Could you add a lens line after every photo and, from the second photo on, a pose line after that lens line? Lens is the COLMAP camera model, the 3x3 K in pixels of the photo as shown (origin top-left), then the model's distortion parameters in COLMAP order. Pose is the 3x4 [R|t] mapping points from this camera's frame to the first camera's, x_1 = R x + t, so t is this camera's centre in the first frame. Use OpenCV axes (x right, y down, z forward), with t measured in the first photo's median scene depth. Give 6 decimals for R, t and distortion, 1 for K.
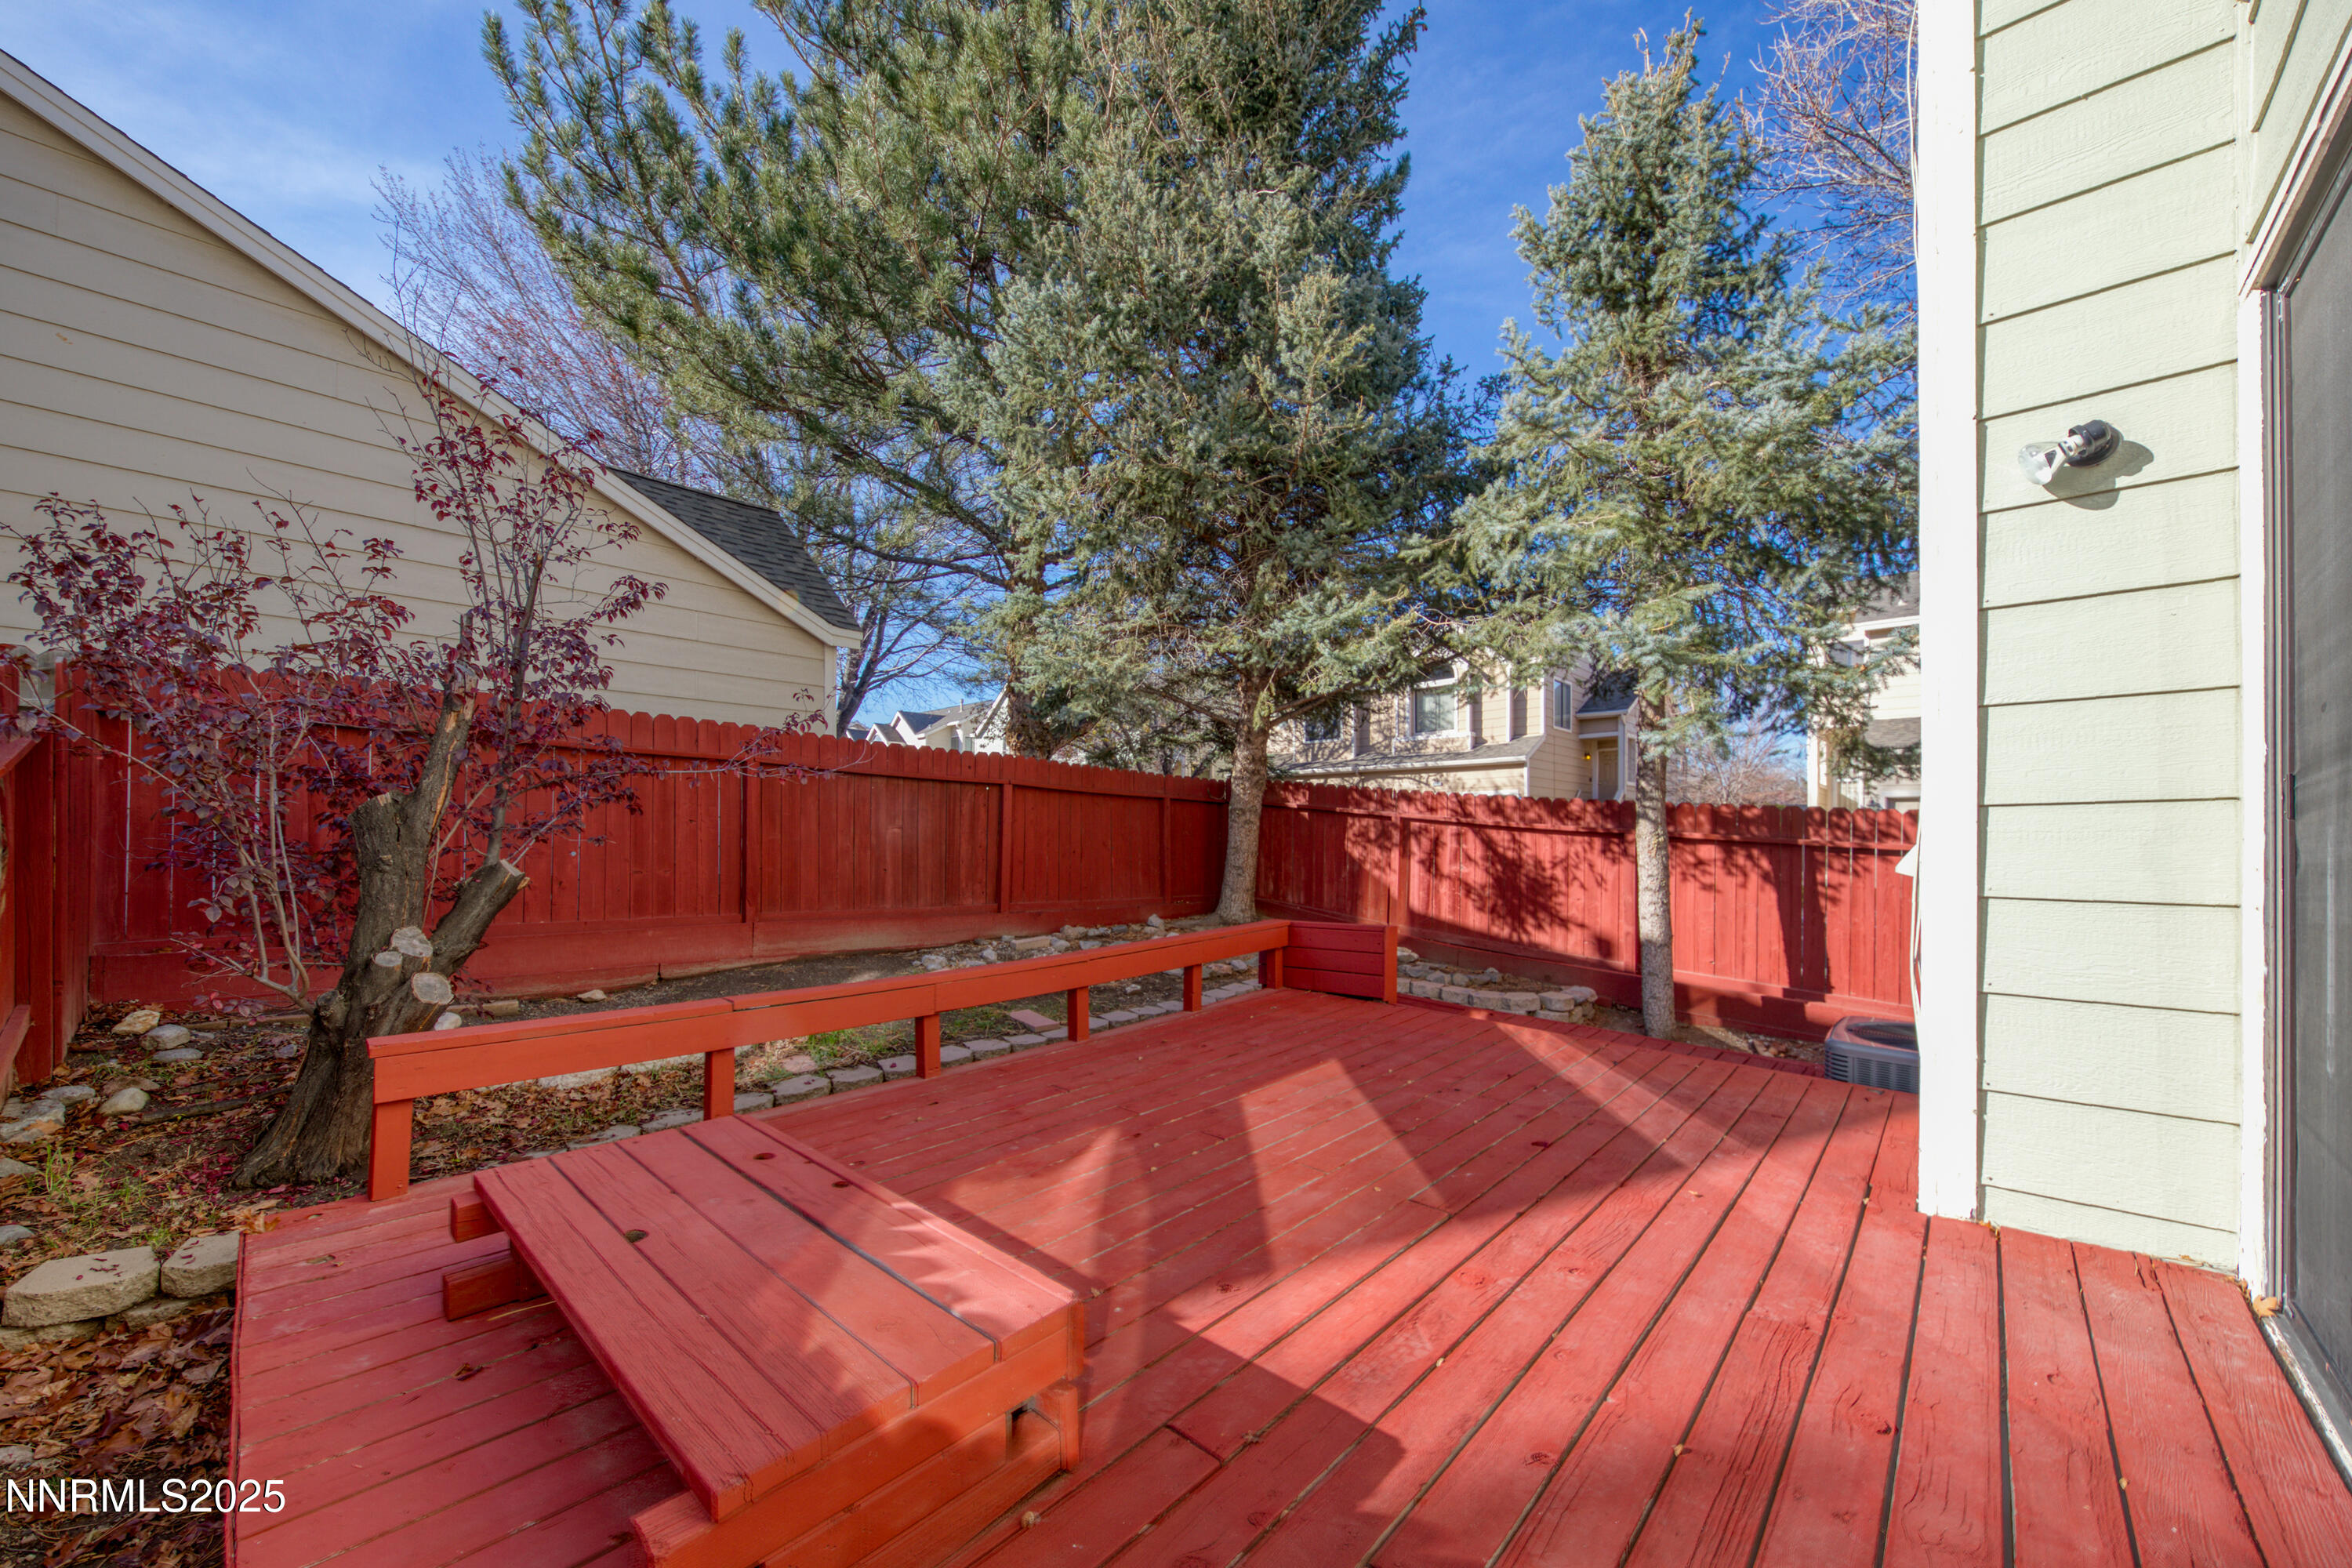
lens RADIAL K [[852.7, 0, 1204.3], [0, 852.7, 832.2], [0, 0, 1]] dist [-0.000589, -0.000057]
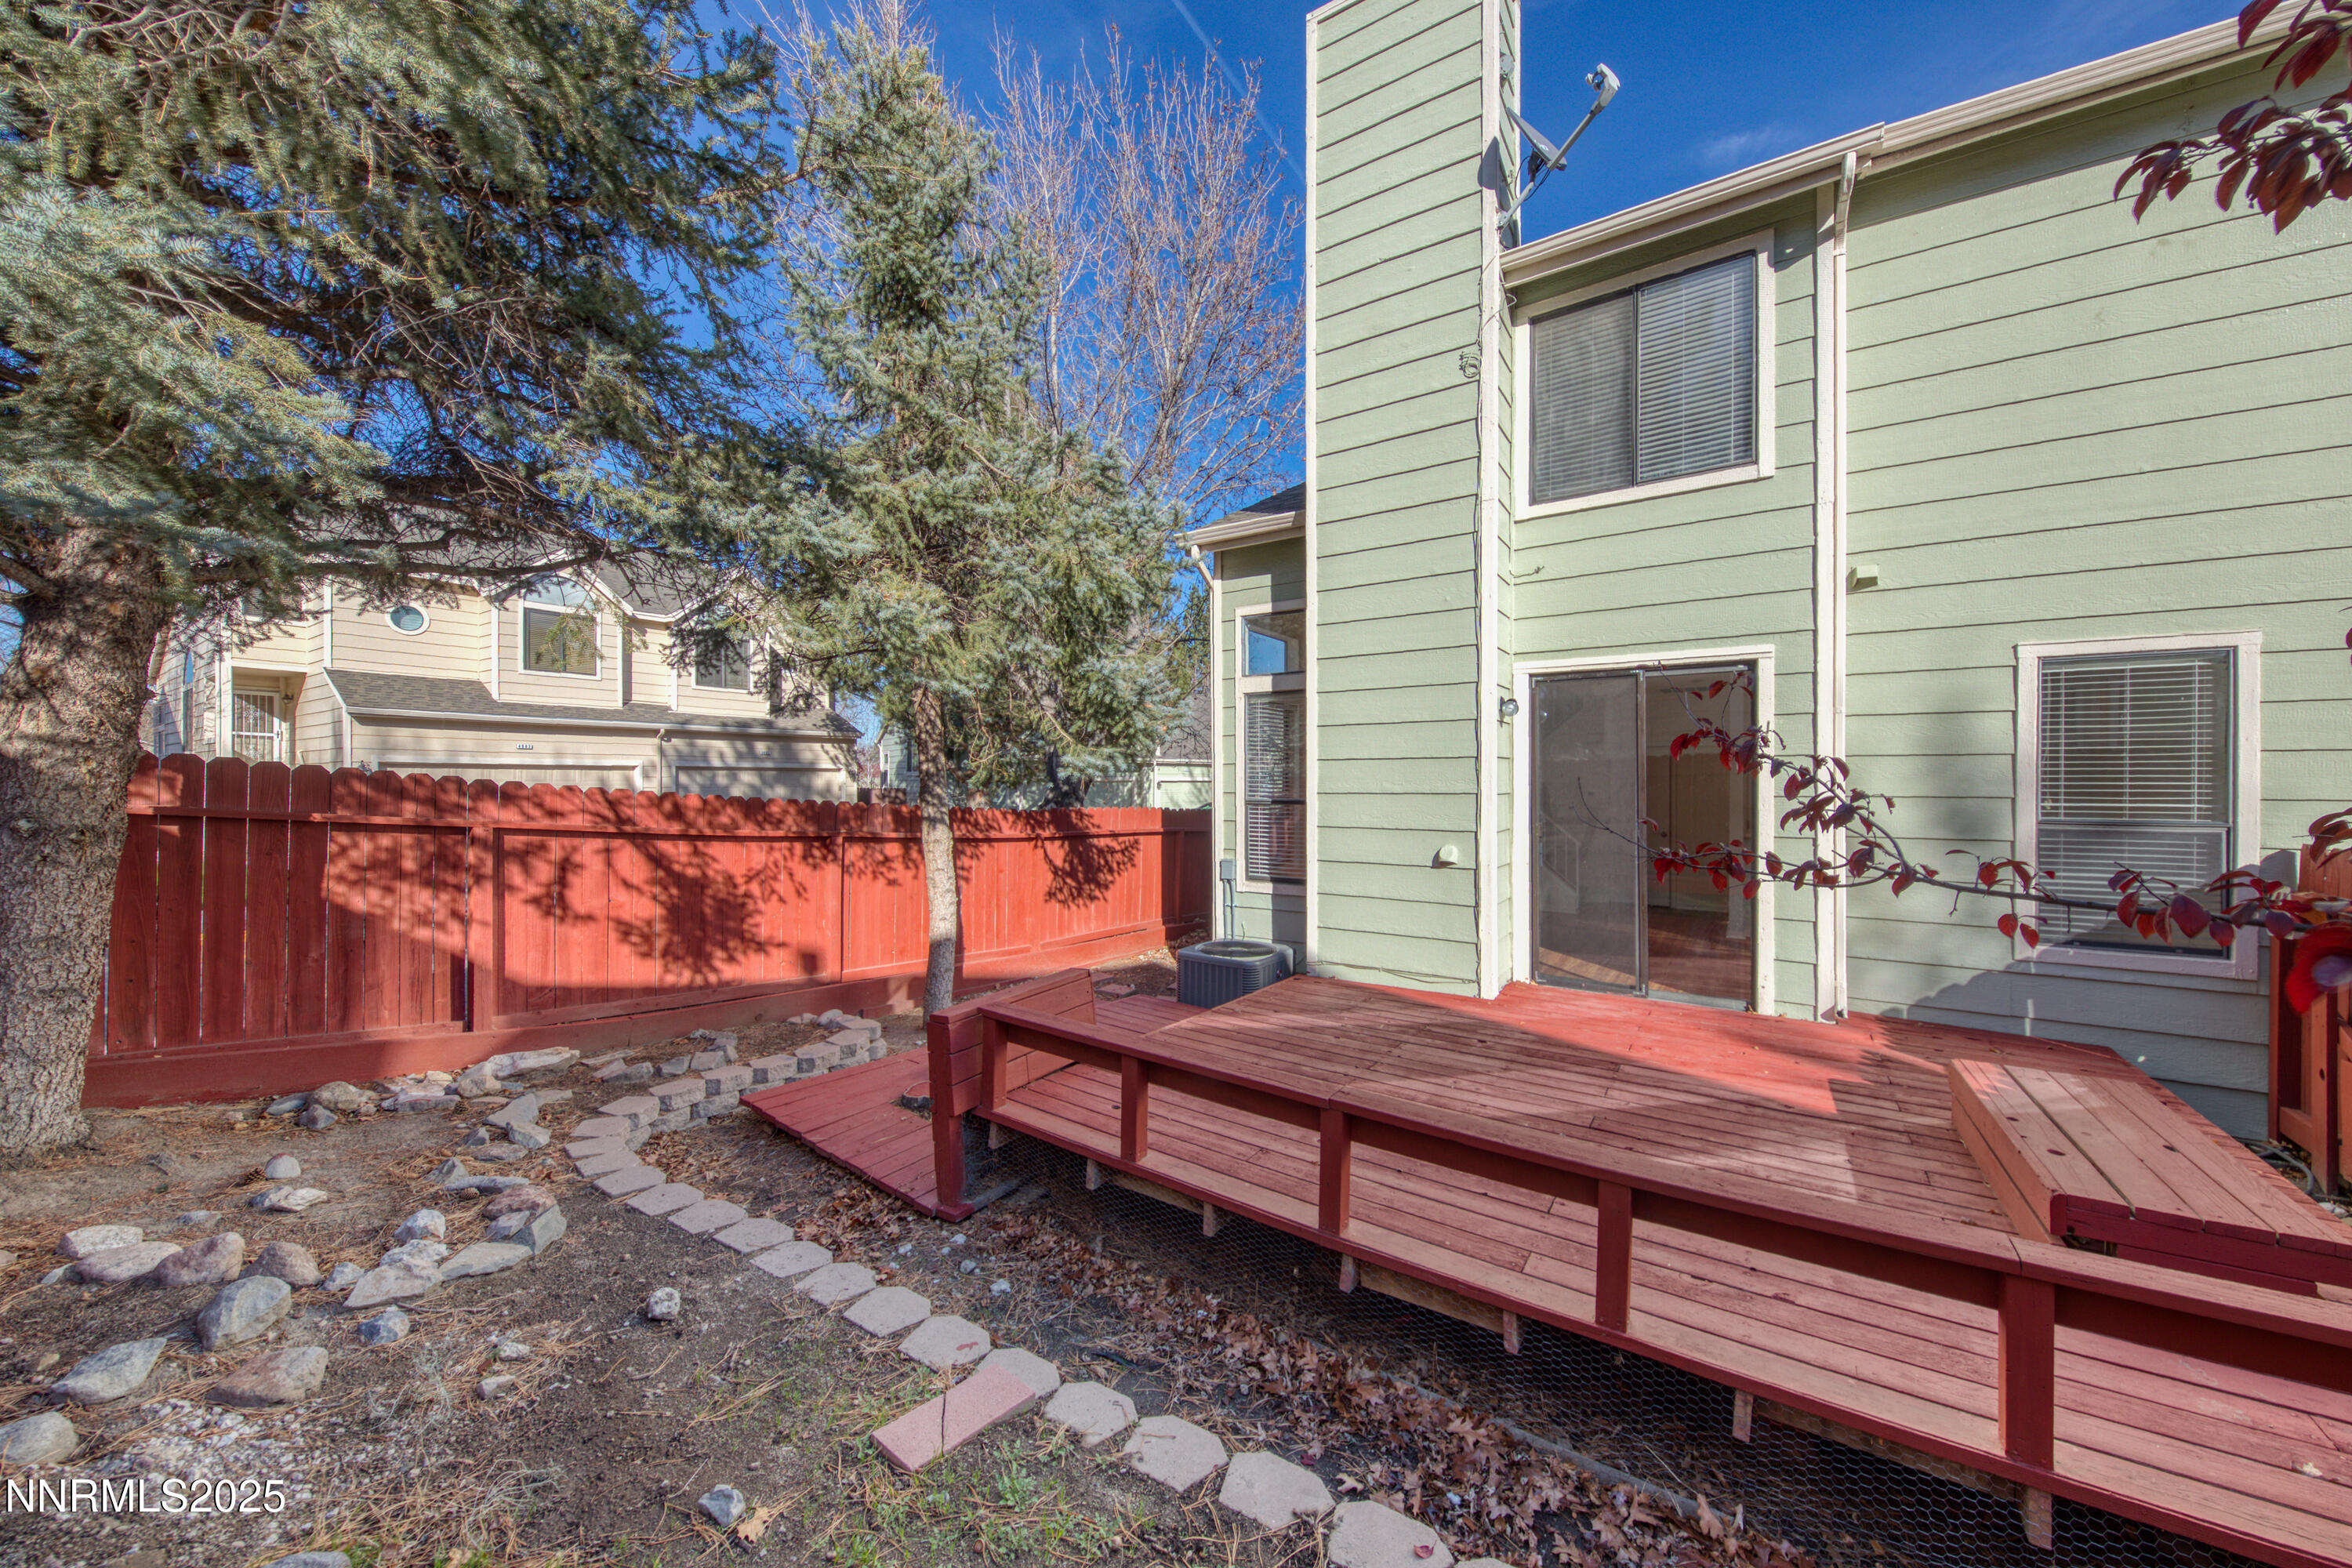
lens RADIAL K [[852.7, 0, 1172.4], [0, 852.7, 780.1], [0, 0, 1]] dist [-0.000589, -0.000057]
pose [[-0.141865, -0.004593, 0.989875, -0.442974], [-0.005084, 0.999979, 0.003911, -0.059877], [-0.989873, -0.004477, -0.141885, 0.690394]]
